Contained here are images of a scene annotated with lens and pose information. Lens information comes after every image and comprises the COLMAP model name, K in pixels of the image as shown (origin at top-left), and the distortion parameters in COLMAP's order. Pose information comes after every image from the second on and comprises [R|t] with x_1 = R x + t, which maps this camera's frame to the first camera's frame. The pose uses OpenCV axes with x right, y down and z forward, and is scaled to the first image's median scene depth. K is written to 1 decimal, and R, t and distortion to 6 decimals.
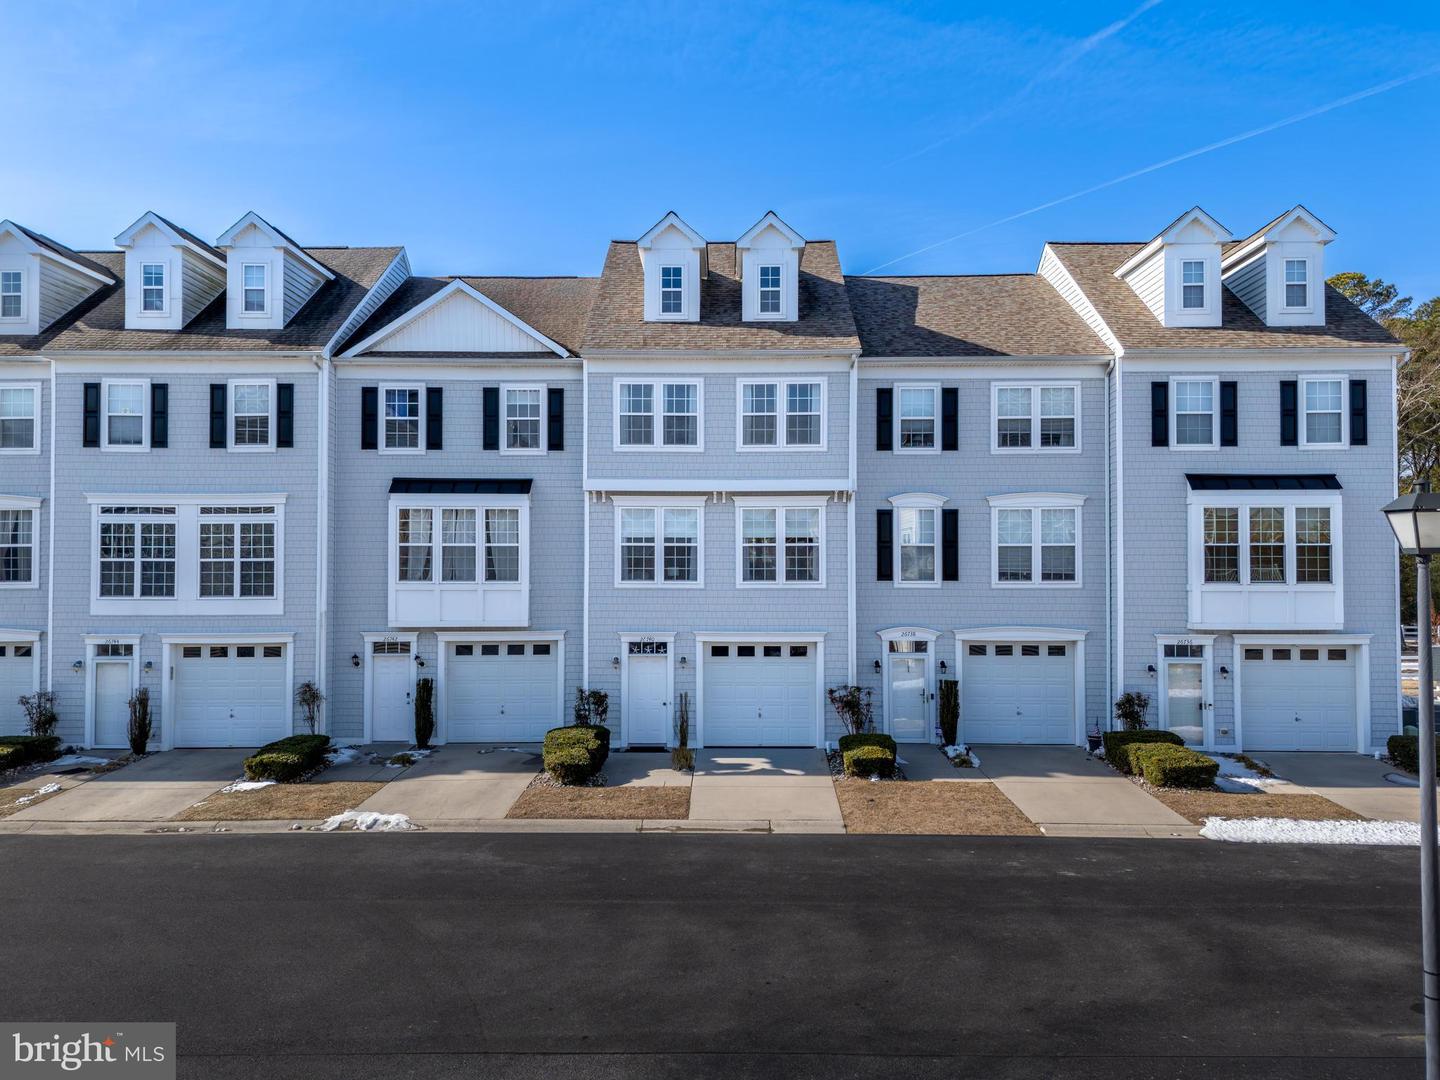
lens RADIAL K [[1071.9, 0, 720.0], [0, 1071.9, 540.0], [0, 0, 1]] dist [0.061285, -0.056972]
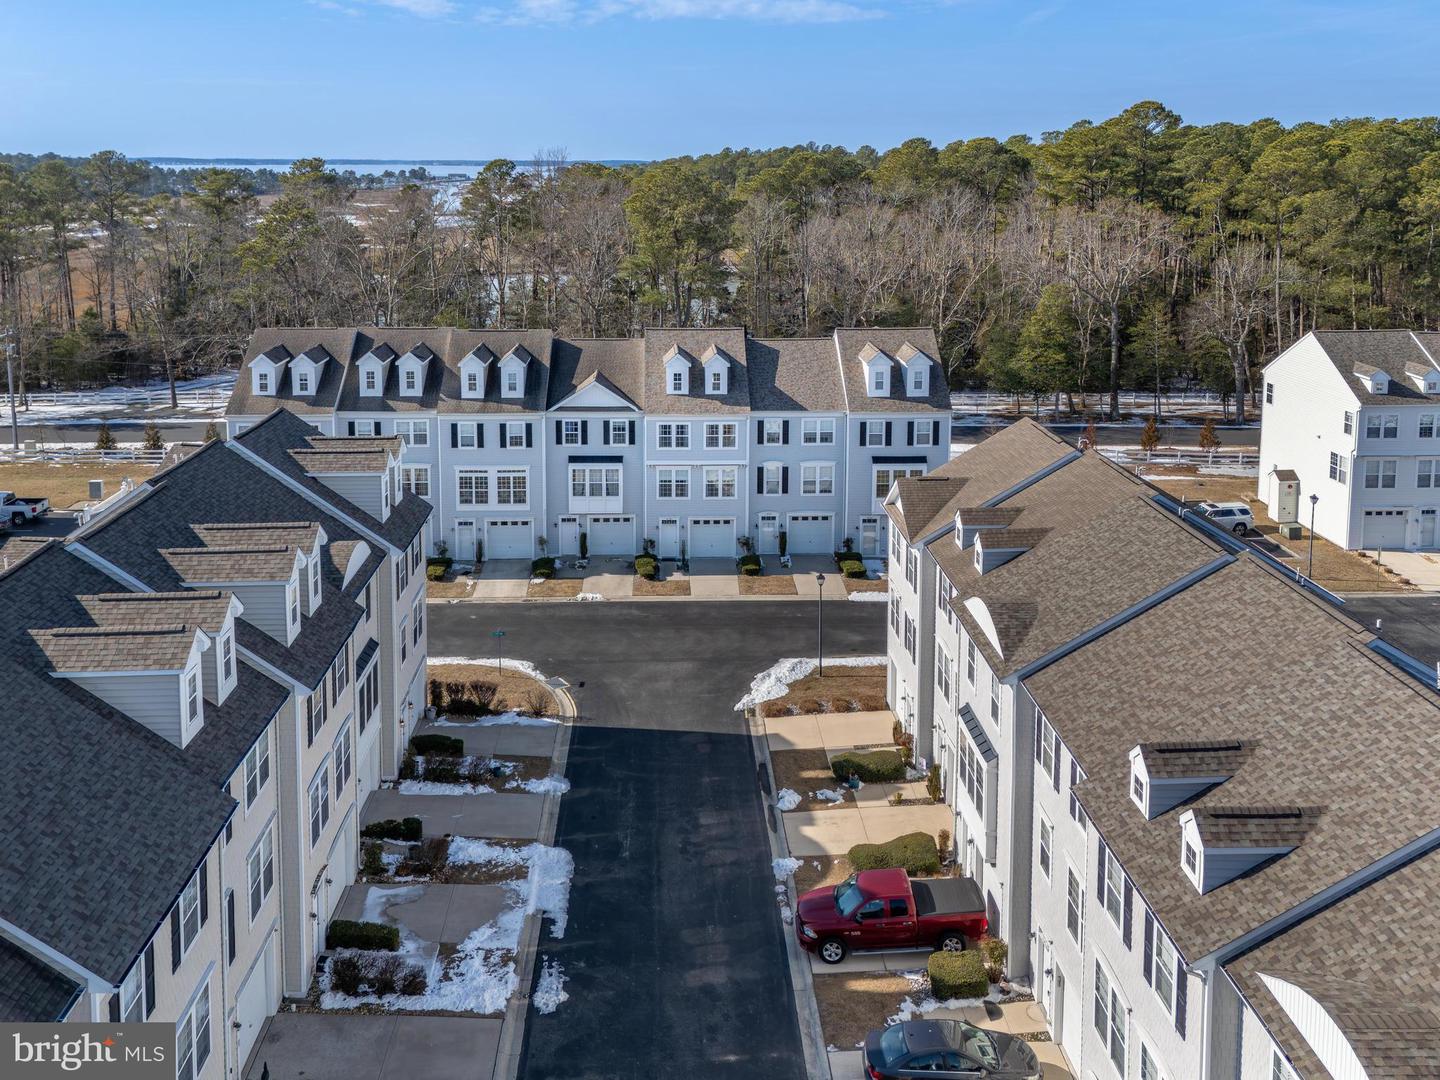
lens RADIAL K [[1219.0, 0, 701.8], [0, 1219.0, 303.9], [0, 0, 1]] dist [0.033105, -0.060458]
pose [[0.998881, -0.003307, 0.047186, -0.125510], [-0.003162, 0.990654, 0.136363, -0.827513], [-0.047196, -0.136360, 0.989535, -1.869908]]
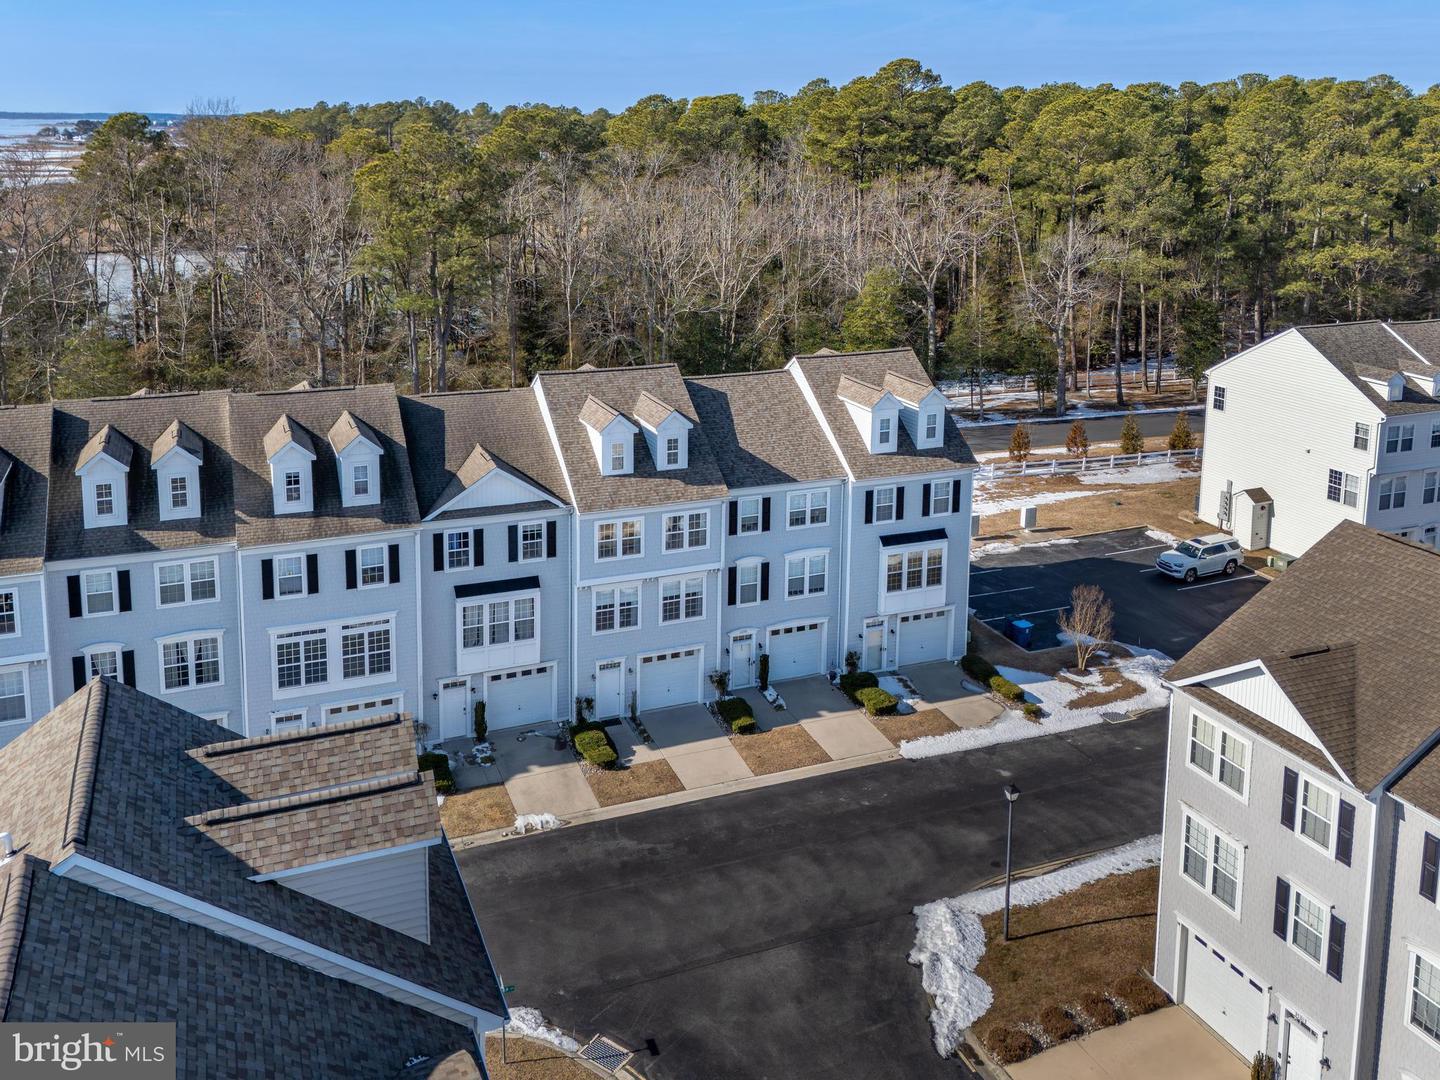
lens RADIAL K [[1219.0, 0, 701.8], [0, 1219.0, 303.9], [0, 0, 1]] dist [0.033105, -0.060458]
pose [[0.921295, -0.044920, 0.386262, -0.665215], [-0.020963, 0.986124, 0.164680, -0.803504], [-0.388300, -0.159816, 0.907569, -0.760548]]
